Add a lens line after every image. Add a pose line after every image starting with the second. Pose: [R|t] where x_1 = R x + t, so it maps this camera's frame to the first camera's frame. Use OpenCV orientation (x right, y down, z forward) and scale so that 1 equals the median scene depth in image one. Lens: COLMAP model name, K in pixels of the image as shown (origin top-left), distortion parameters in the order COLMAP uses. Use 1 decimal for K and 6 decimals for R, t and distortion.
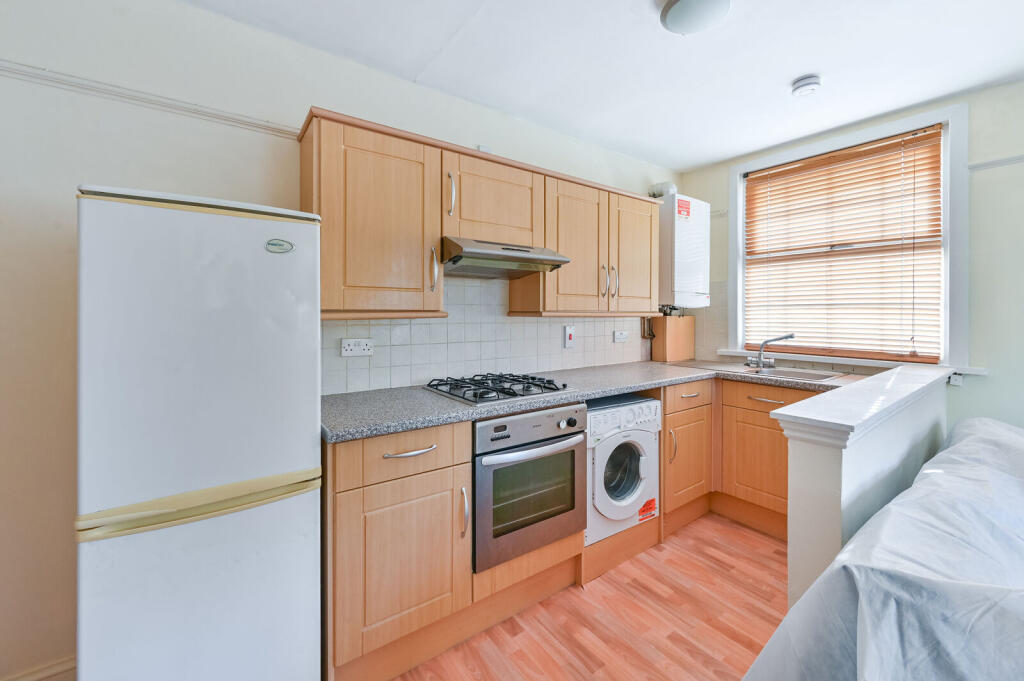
lens RADIAL K [[409.7, 0, 497.0], [0, 409.7, 315.3], [0, 0, 1]] dist [-0.002202, -0.000837]
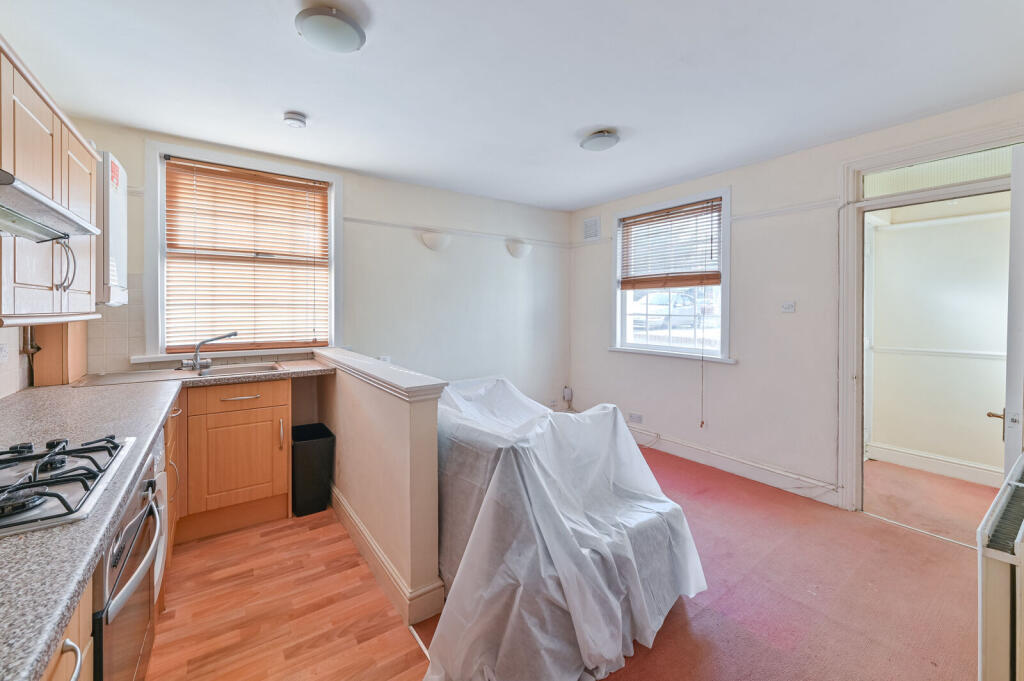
lens RADIAL K [[407.5, 0, 506.9], [0, 407.5, 307.9], [0, 0, 1]] dist [-0.000291, 0.000055]
pose [[0.000846, -0.002492, 0.999997, -0.379801], [0.002670, 0.999993, 0.002490, -0.019914], [-0.999996, 0.002668, 0.000853, 0.350434]]
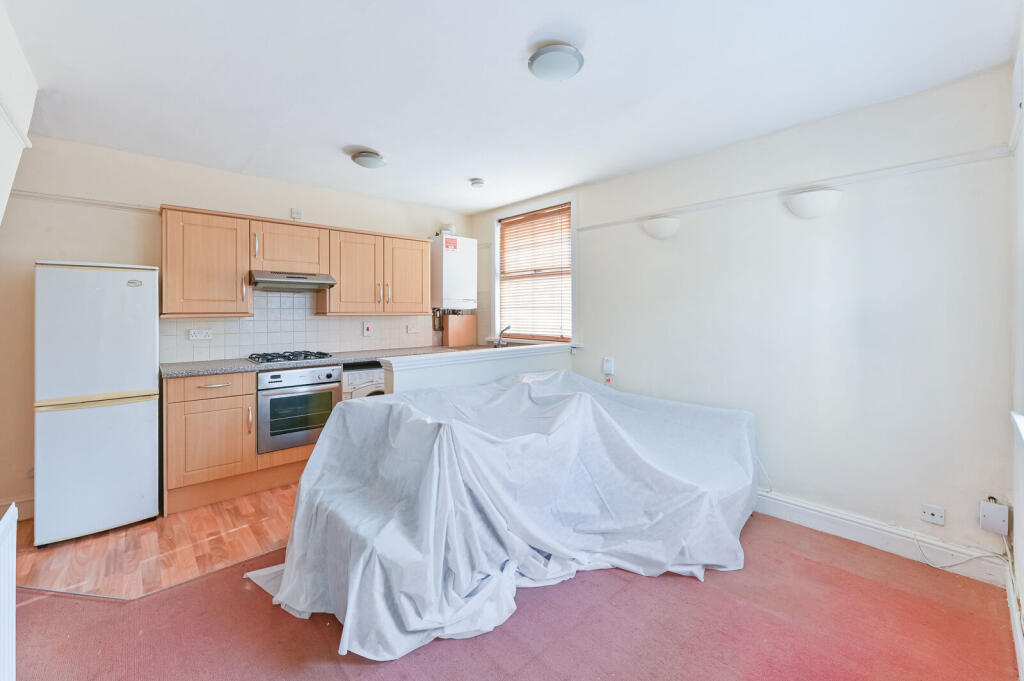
lens RADIAL K [[417.1, 0, 491.0], [0, 417.1, 312.1], [0, 0, 1]] dist [-0.001203, 0.000141]
pose [[0.994483, -0.004493, 0.104799, 0.562030], [0.005195, 0.999966, -0.006426, 0.002193], [-0.104767, 0.006935, 0.994473, -0.698748]]
